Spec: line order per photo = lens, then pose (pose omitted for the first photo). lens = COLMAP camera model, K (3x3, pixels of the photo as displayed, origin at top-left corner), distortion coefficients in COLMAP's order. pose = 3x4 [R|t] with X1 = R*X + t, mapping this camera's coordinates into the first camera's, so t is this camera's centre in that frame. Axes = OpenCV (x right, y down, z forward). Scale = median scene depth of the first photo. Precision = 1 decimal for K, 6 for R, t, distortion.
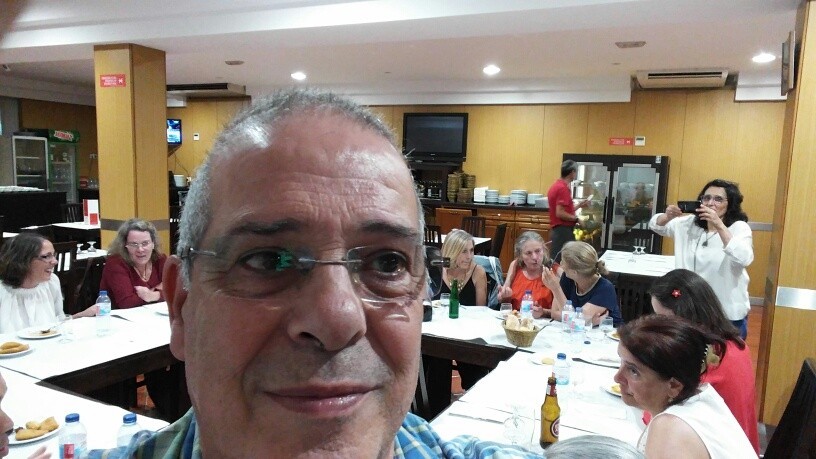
lens RADIAL K [[649.9, 0, 406.0], [0, 649.9, 224.1], [0, 0, 1]] dist [0.003024, 0.040983]
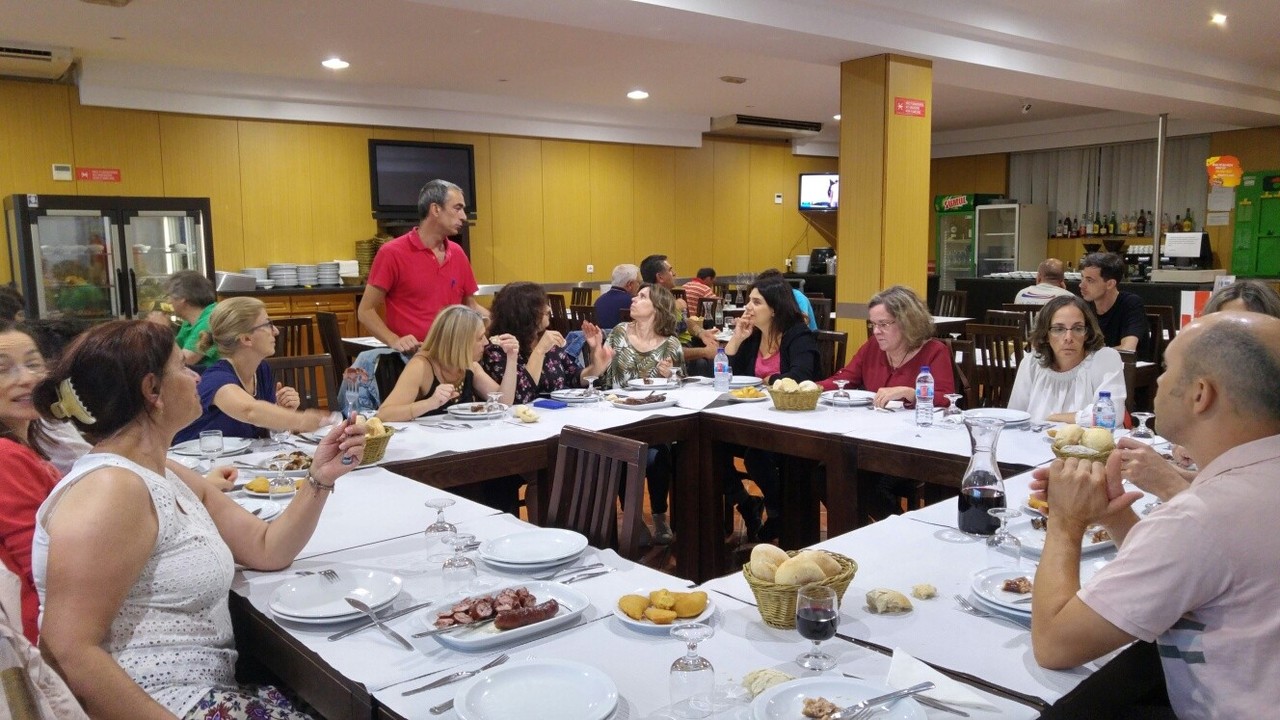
lens RADIAL K [[1019.5, 0, 650.3], [0, 1019.5, 361.7], [0, 0, 1]] dist [0.003024, 0.040983]
pose [[0.390294, -0.152835, 0.907916, -0.806781], [0.093021, 0.987625, 0.126265, -0.066765], [-0.915979, 0.035175, 0.399681, 0.419884]]
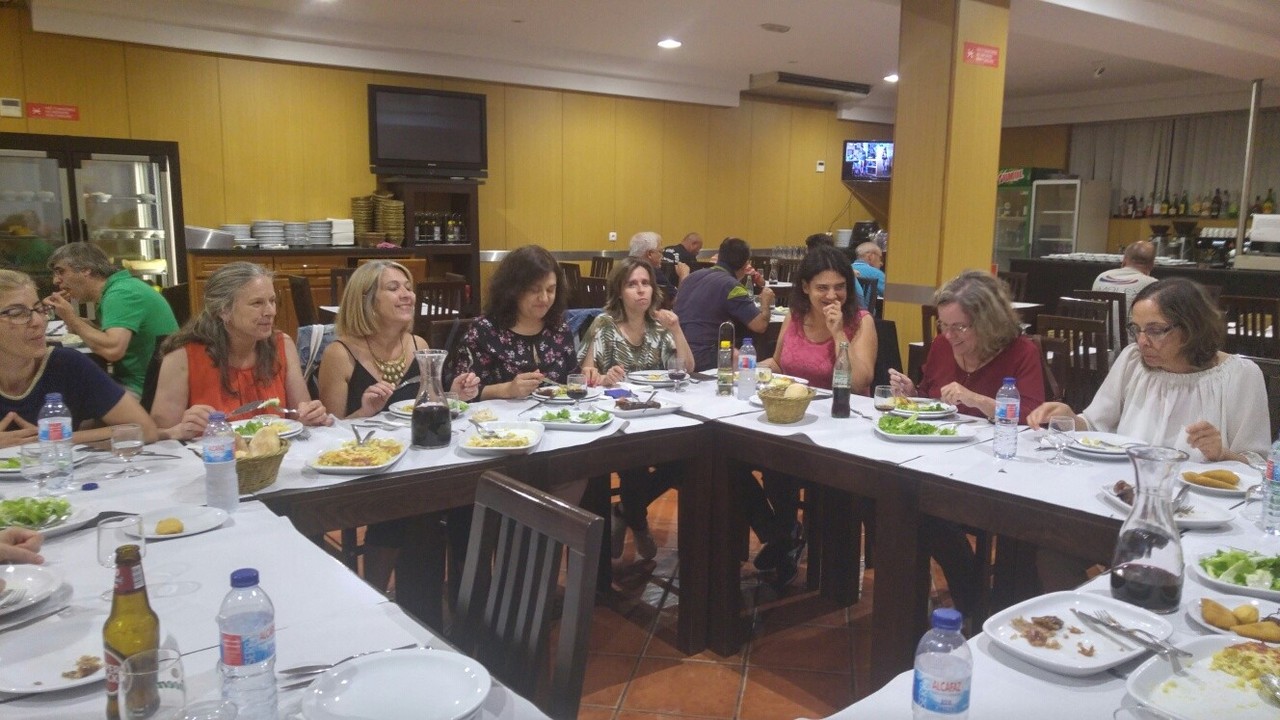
lens RADIAL K [[1019.5, 0, 678.0], [0, 1019.5, 376.6], [0, 0, 1]] dist [0.003024, 0.040983]
pose [[0.400626, -0.179614, 0.898464, -0.723597], [0.064331, 0.983691, 0.167967, -0.061797], [-0.913980, -0.009493, 0.405647, 0.445751]]
